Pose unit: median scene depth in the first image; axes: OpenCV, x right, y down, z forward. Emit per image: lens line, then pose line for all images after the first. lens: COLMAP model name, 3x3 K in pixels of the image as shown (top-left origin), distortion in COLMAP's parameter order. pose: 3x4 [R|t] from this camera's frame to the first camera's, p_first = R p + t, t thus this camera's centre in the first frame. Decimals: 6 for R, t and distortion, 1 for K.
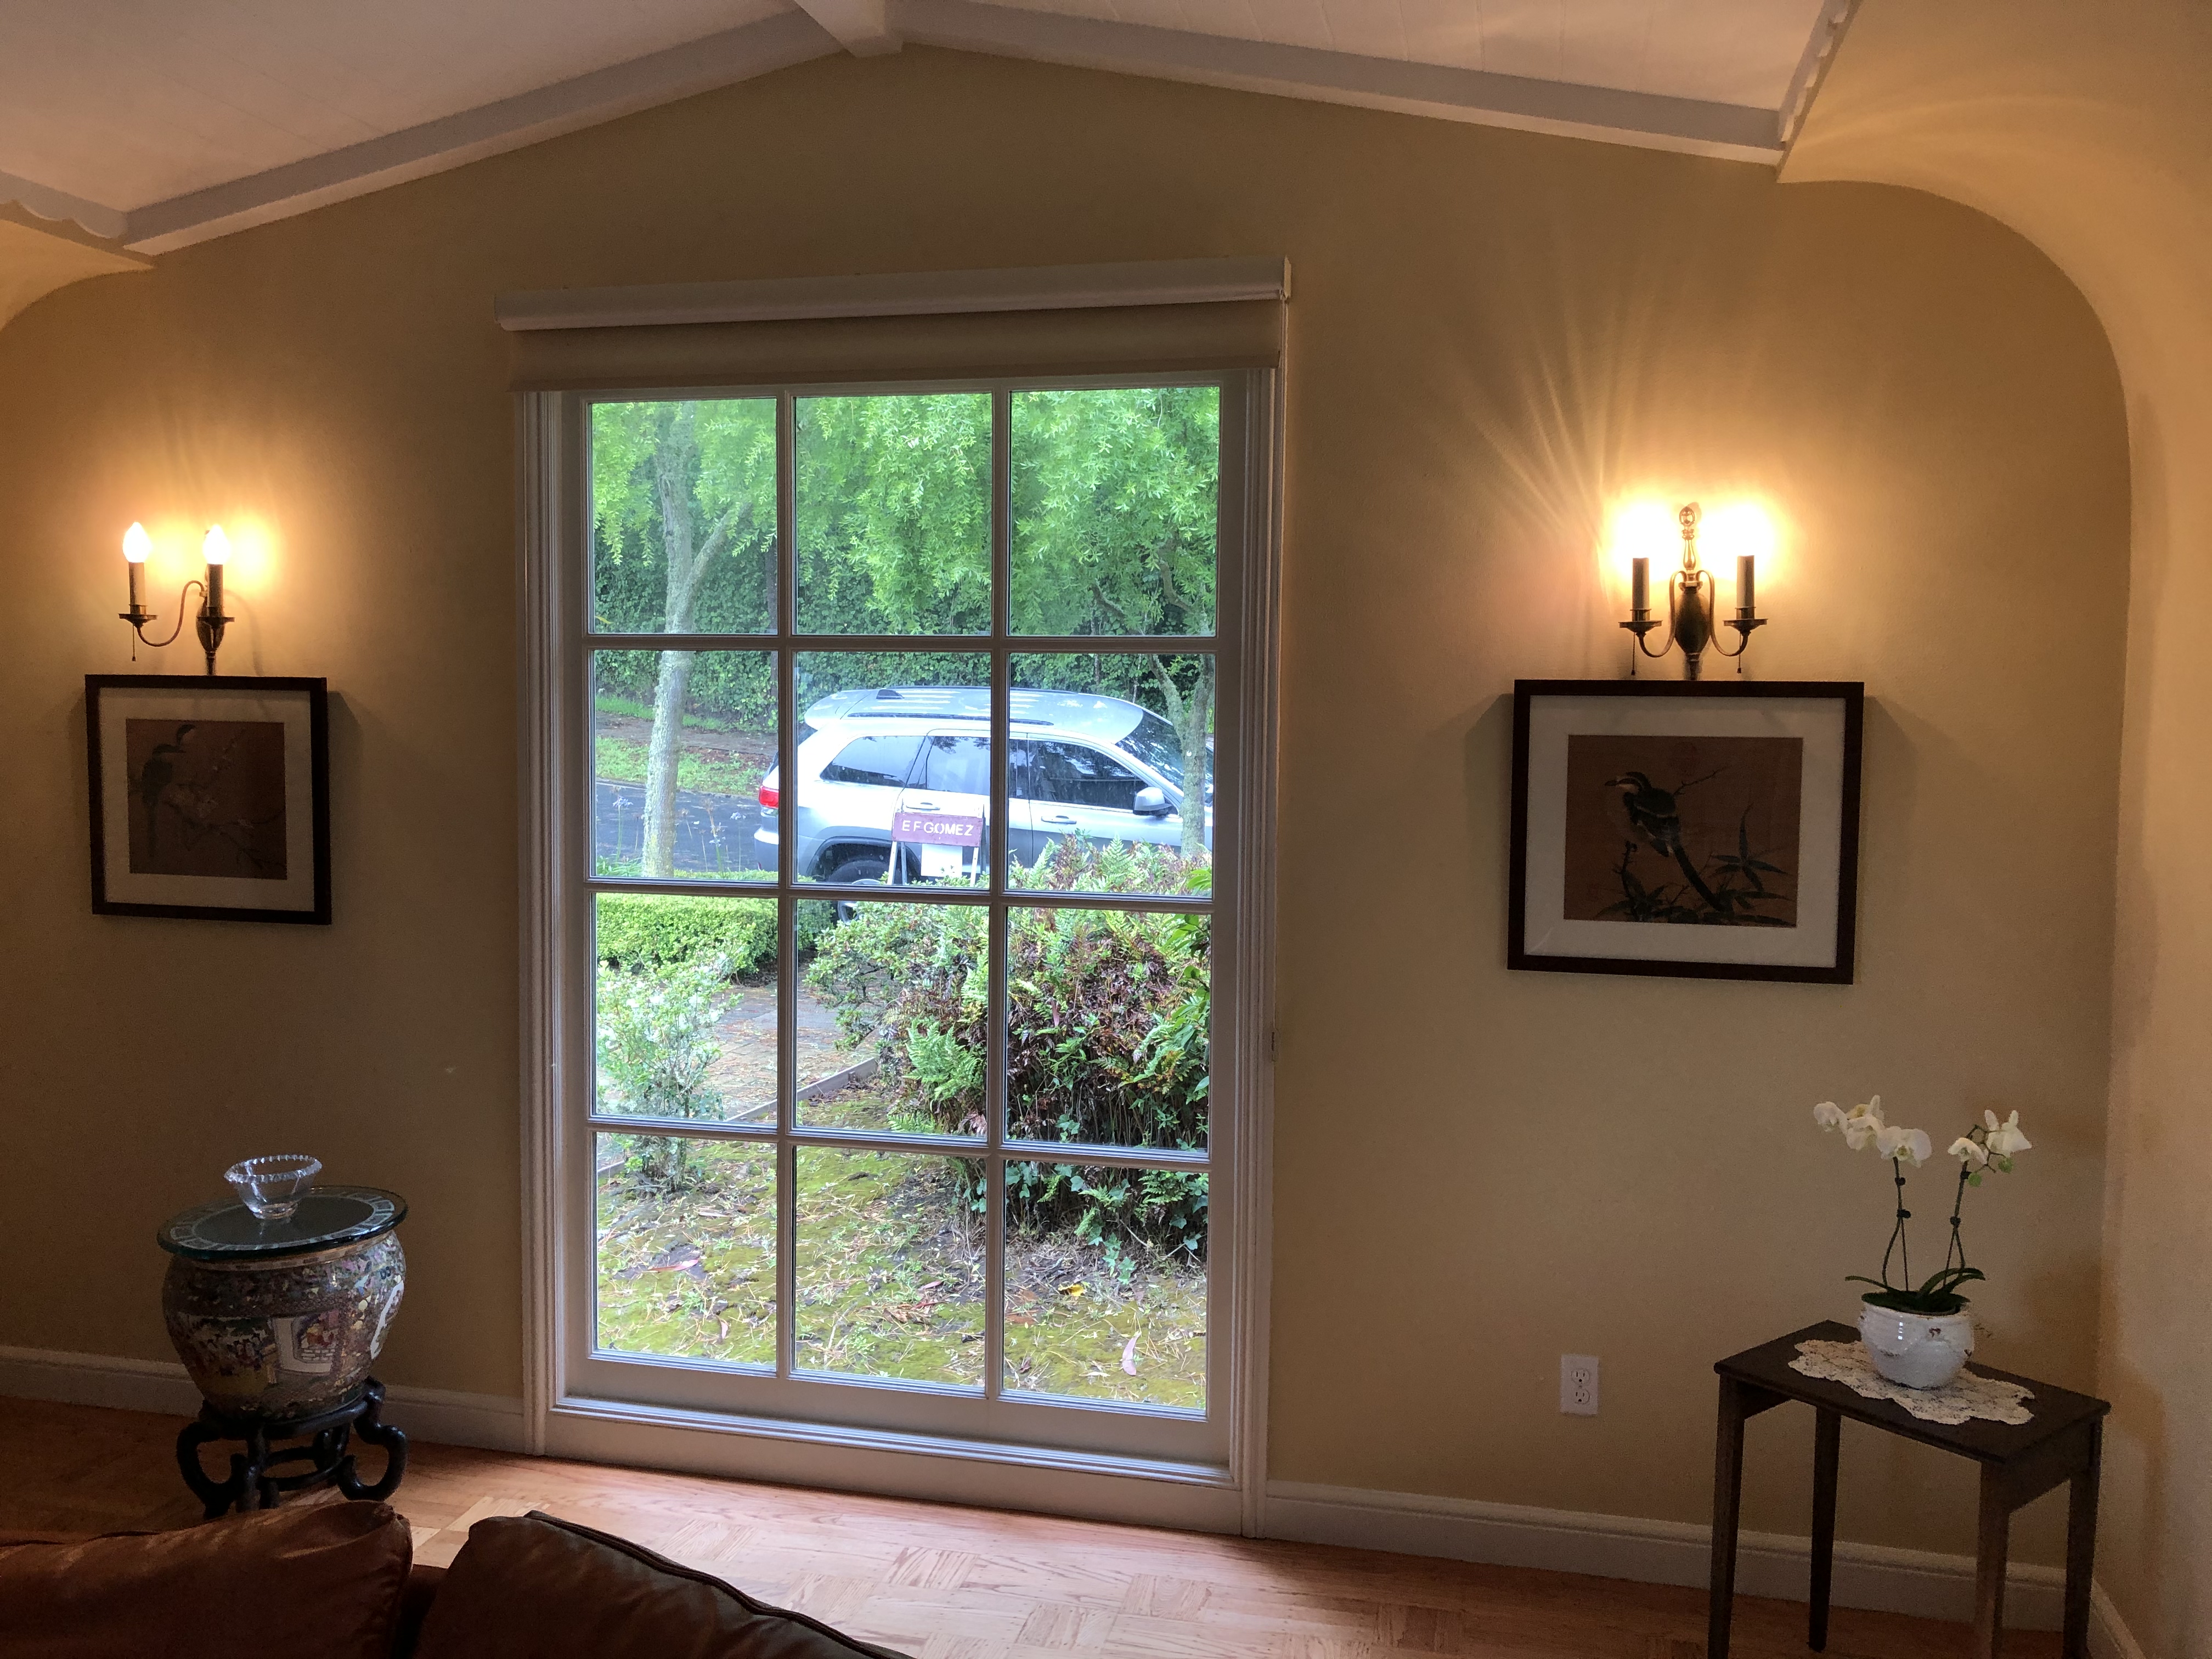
lens RADIAL K [[1785.9, 0, 1113.1], [0, 1785.9, 820.5], [0, 0, 1]] dist [0.016989, -0.019618]
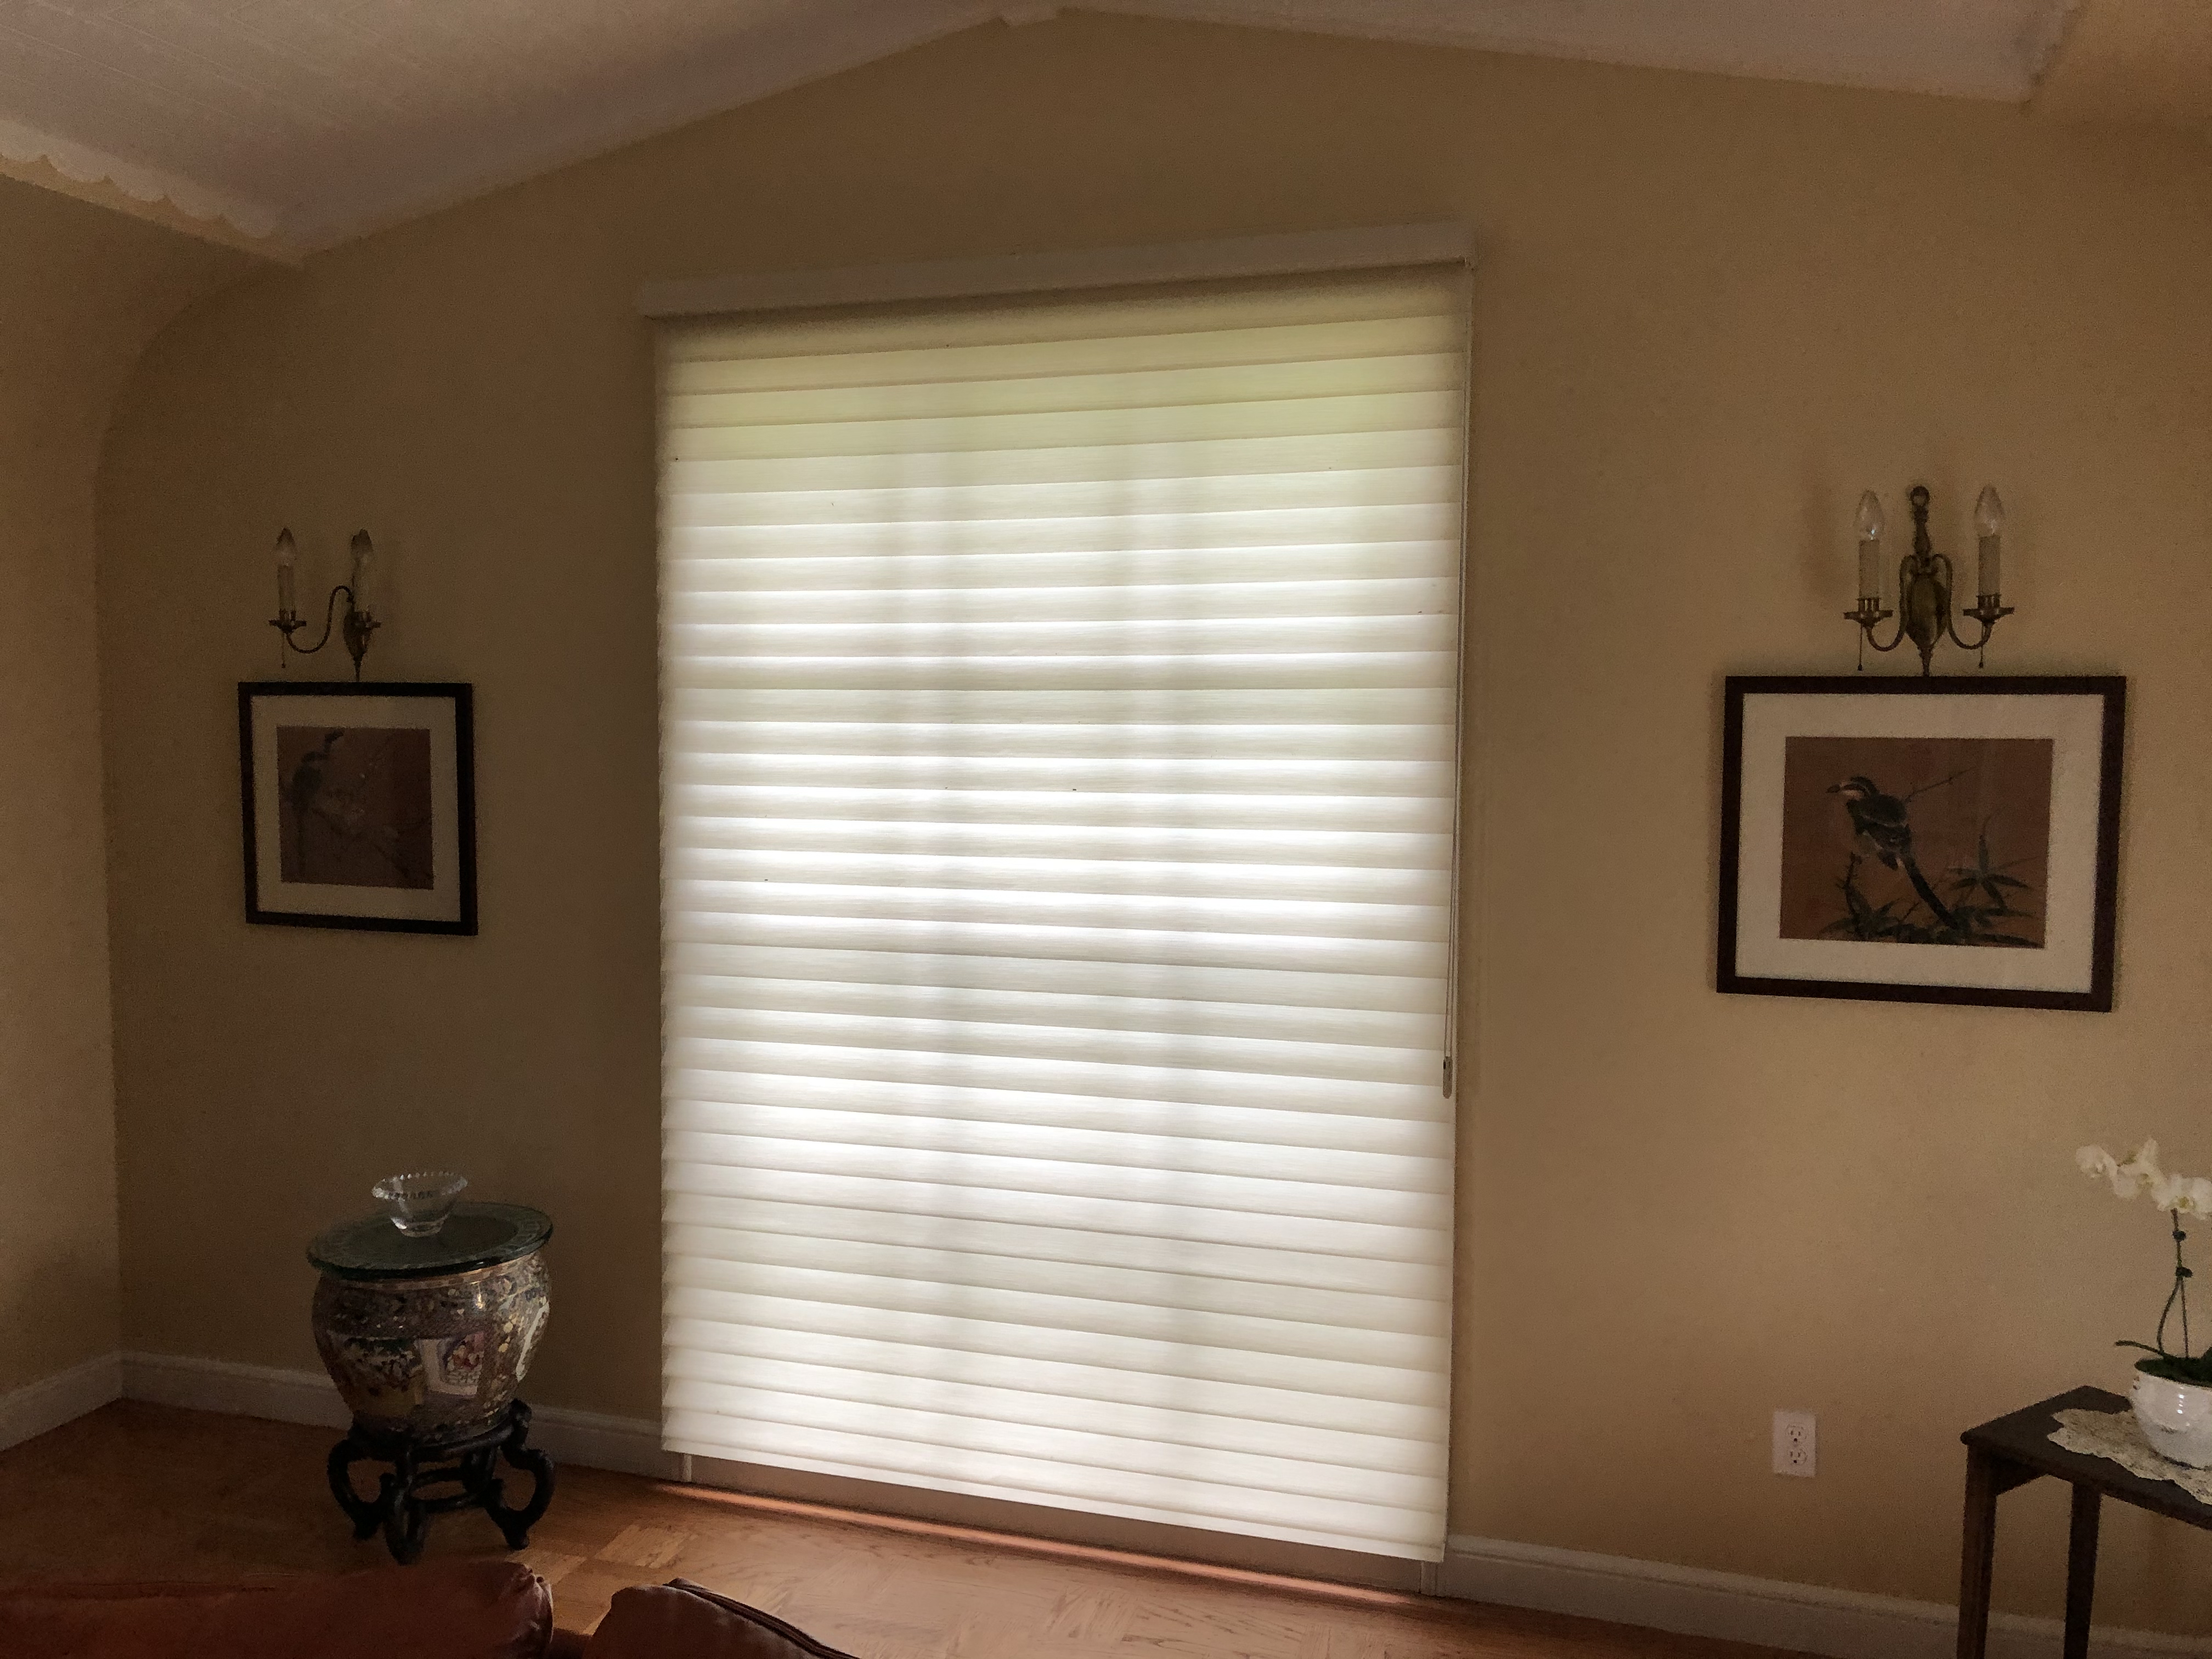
lens RADIAL K [[1750.3, 0, 1106.0], [0, 1750.3, 829.5], [0, 0, 1]] dist [-0.003877, -0.003173]
pose [[0.997224, -0.000308, -0.074455, -0.021471], [0.000615, 0.999991, 0.004106, -0.003689], [0.074453, -0.004141, 0.997216, 0.070036]]
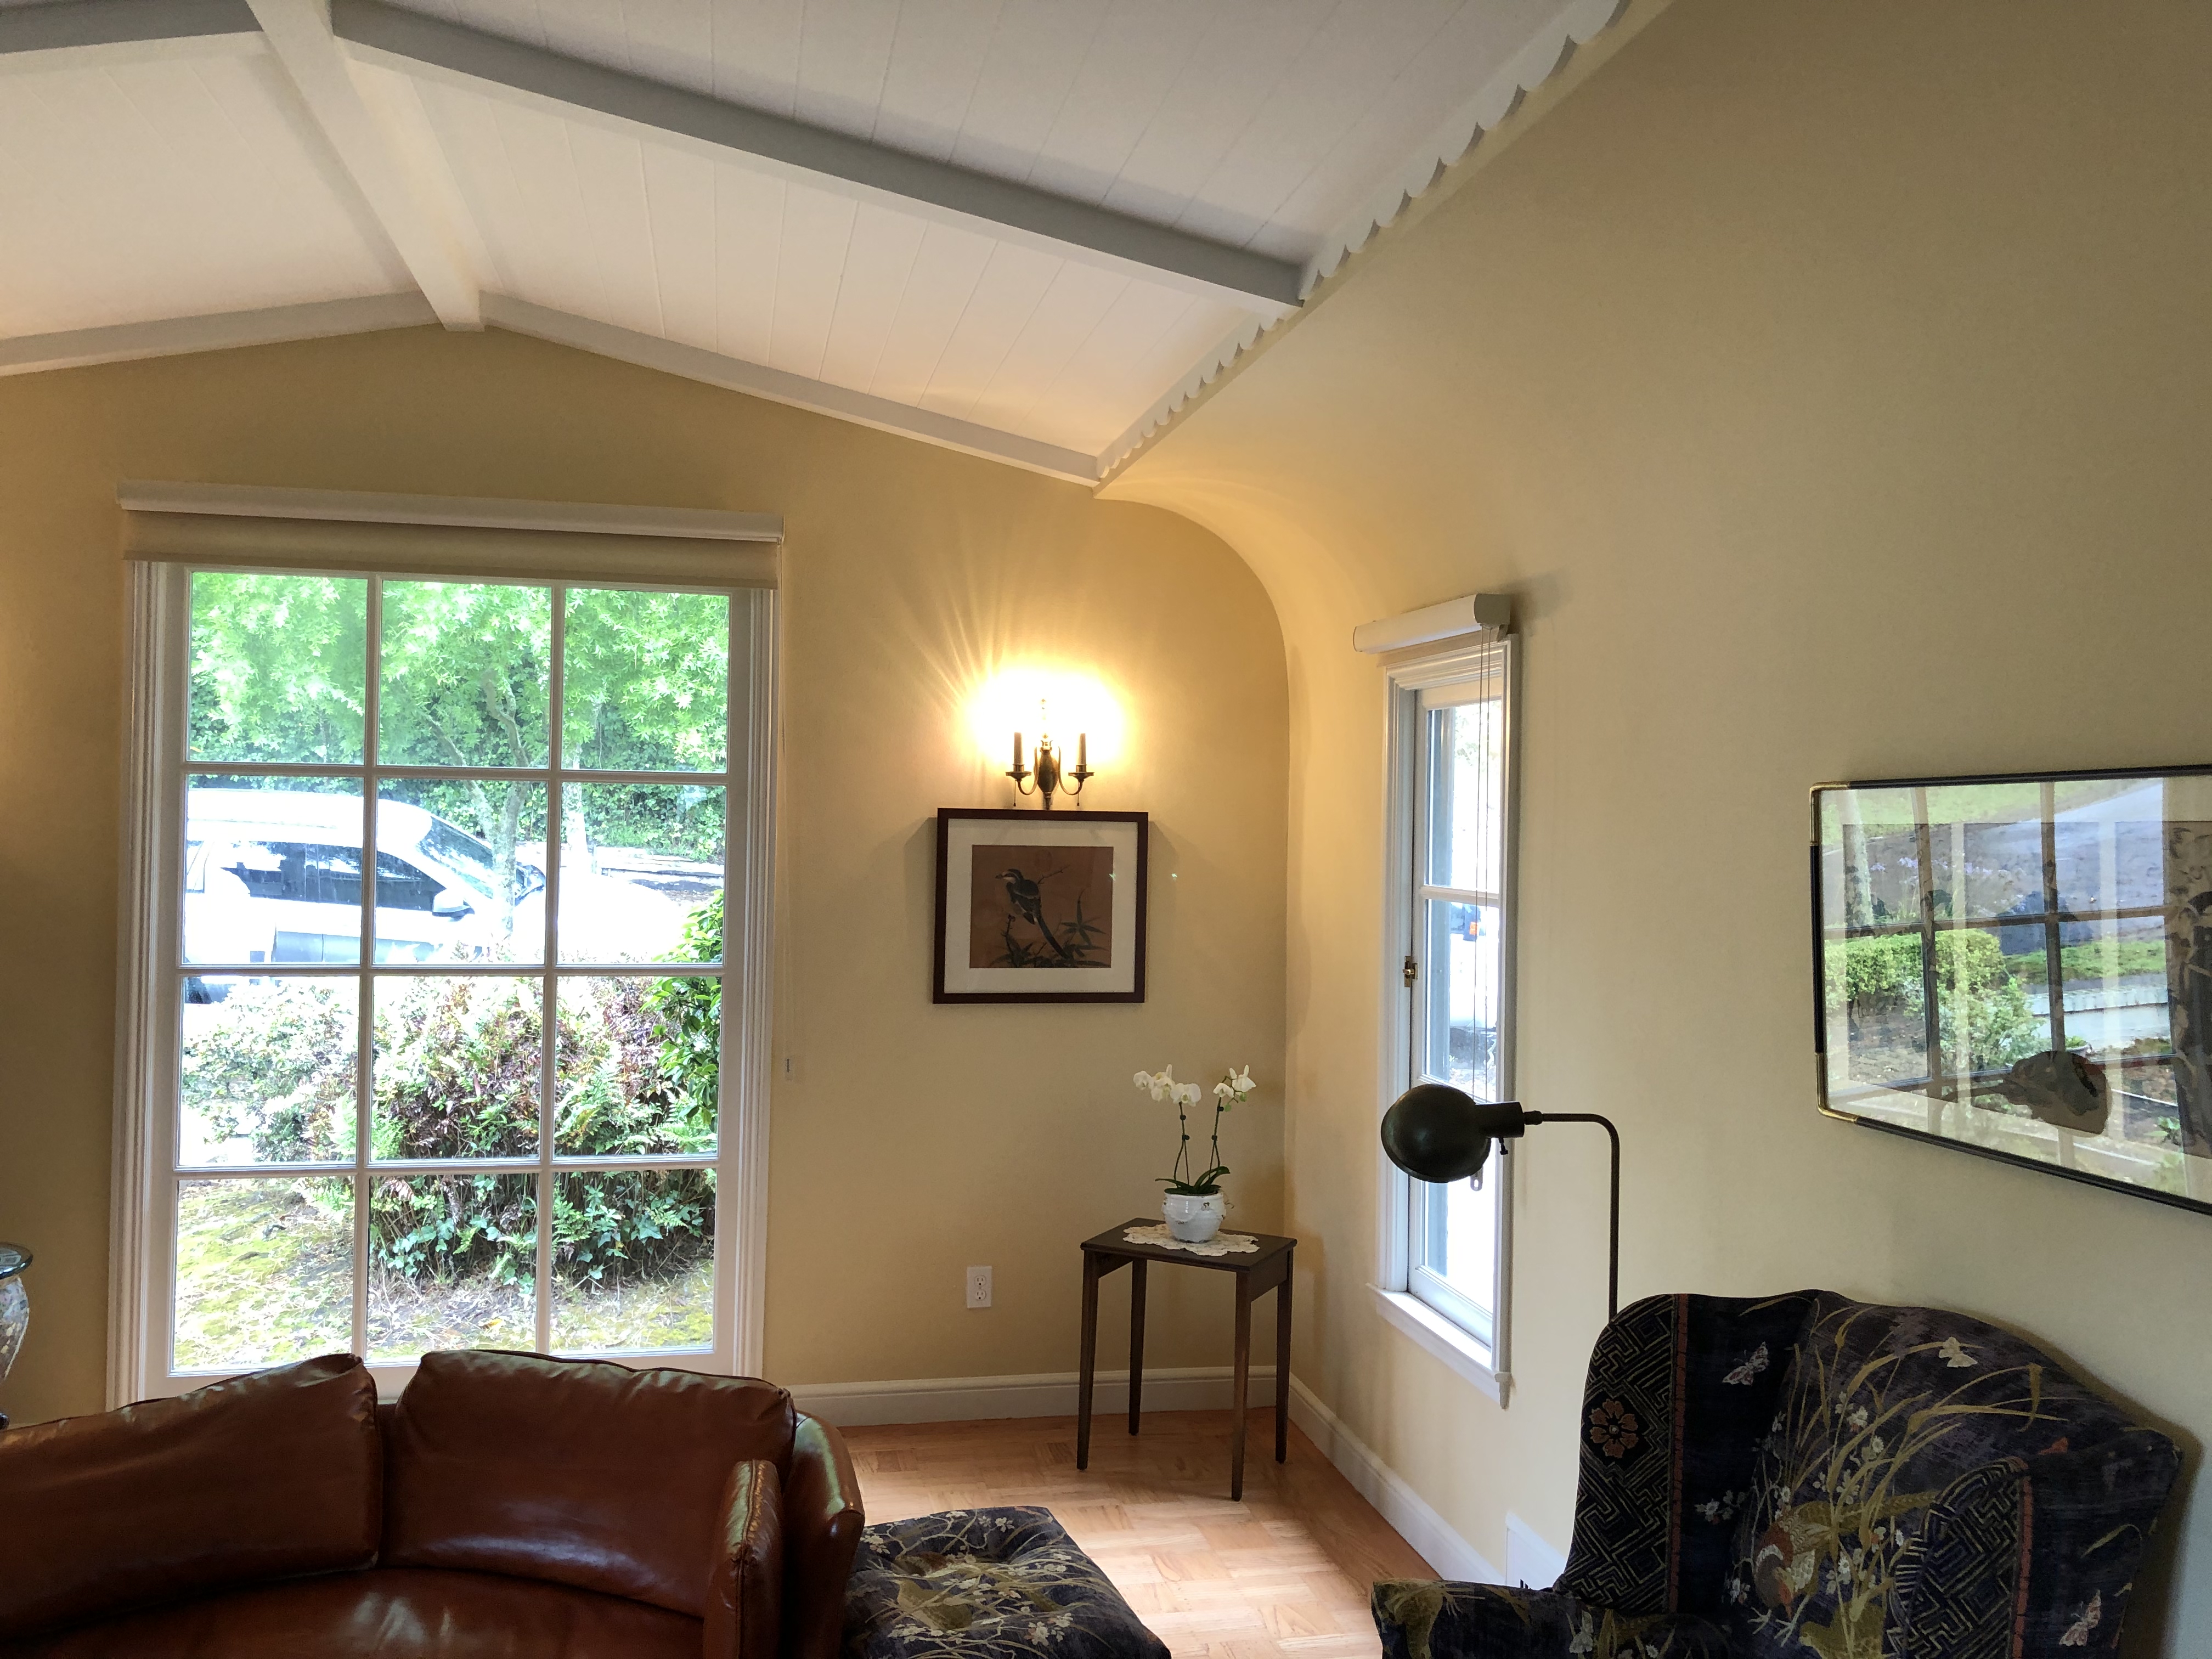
lens RADIAL K [[1792.0, 0, 1116.3], [0, 1792.0, 800.8], [0, 0, 1]] dist [0.007685, -0.006937]
pose [[0.900386, 0.009305, 0.434992, -0.247790], [0.020131, 0.997810, -0.063014, 0.010650], [-0.434626, 0.065493, 0.898227, -0.347923]]
